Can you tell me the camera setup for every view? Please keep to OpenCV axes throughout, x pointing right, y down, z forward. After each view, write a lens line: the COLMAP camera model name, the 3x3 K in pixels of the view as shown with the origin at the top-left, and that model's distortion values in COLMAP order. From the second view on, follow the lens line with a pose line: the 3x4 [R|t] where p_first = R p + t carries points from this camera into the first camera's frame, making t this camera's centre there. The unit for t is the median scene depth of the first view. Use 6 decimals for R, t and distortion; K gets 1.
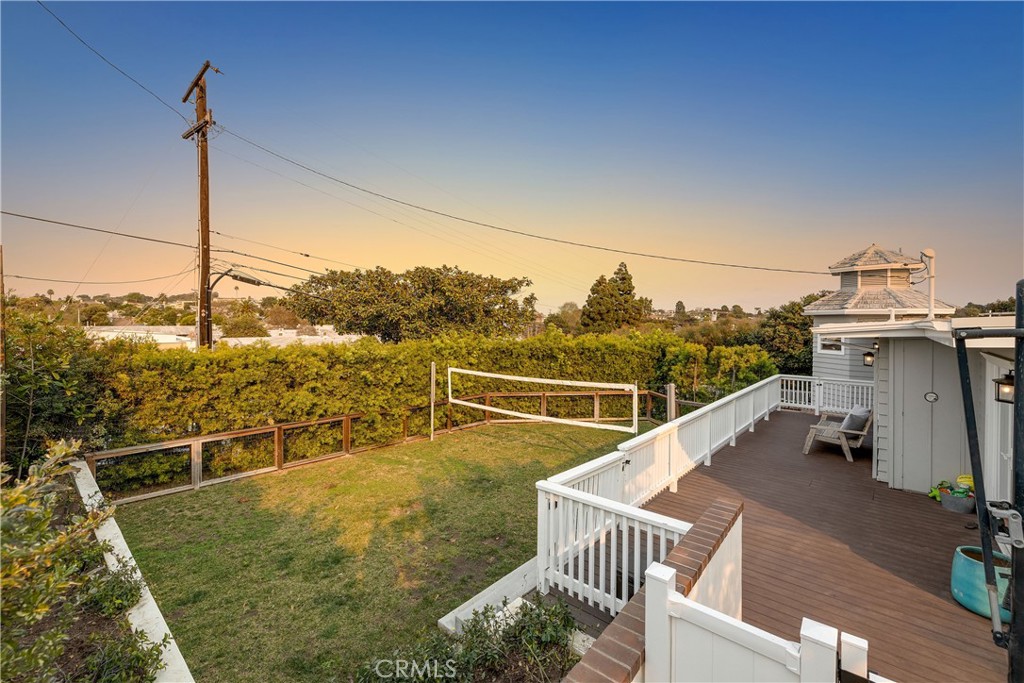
lens RADIAL K [[424.3, 0, 528.5], [0, 424.3, 337.3], [0, 0, 1]] dist [0.001061, 0.000089]
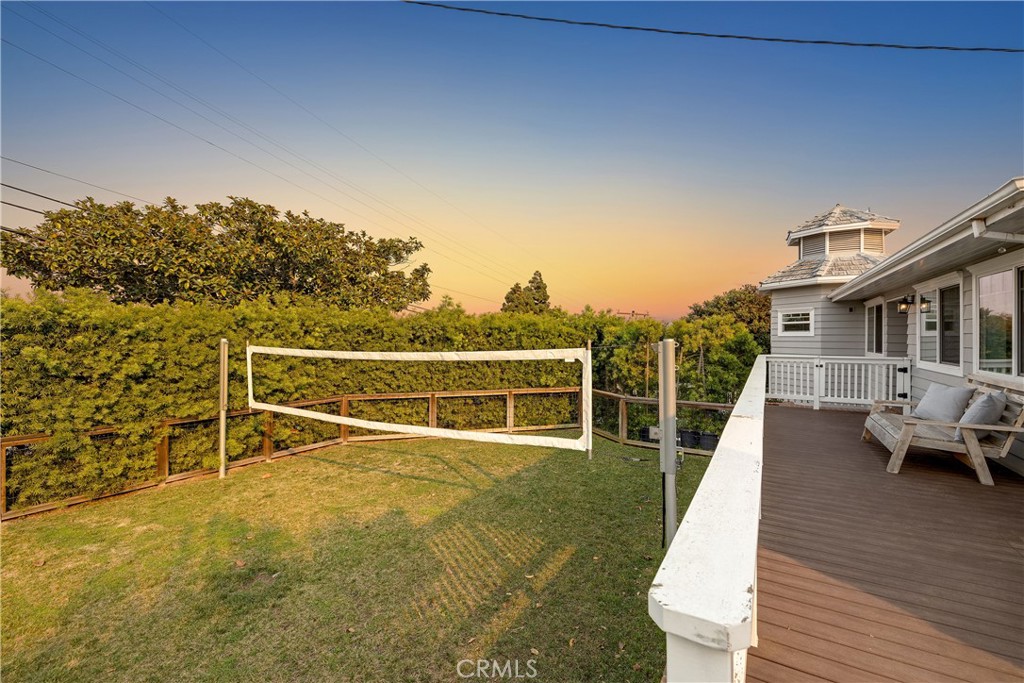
lens RADIAL K [[424.3, 0, 528.5], [0, 424.3, 337.3], [0, 0, 1]] dist [0.001061, 0.000089]
pose [[0.980396, 0.001290, 0.197034, 0.054973], [0.004912, 0.999508, -0.030983, 0.067091], [-0.196977, 0.031344, 0.979907, 0.321520]]
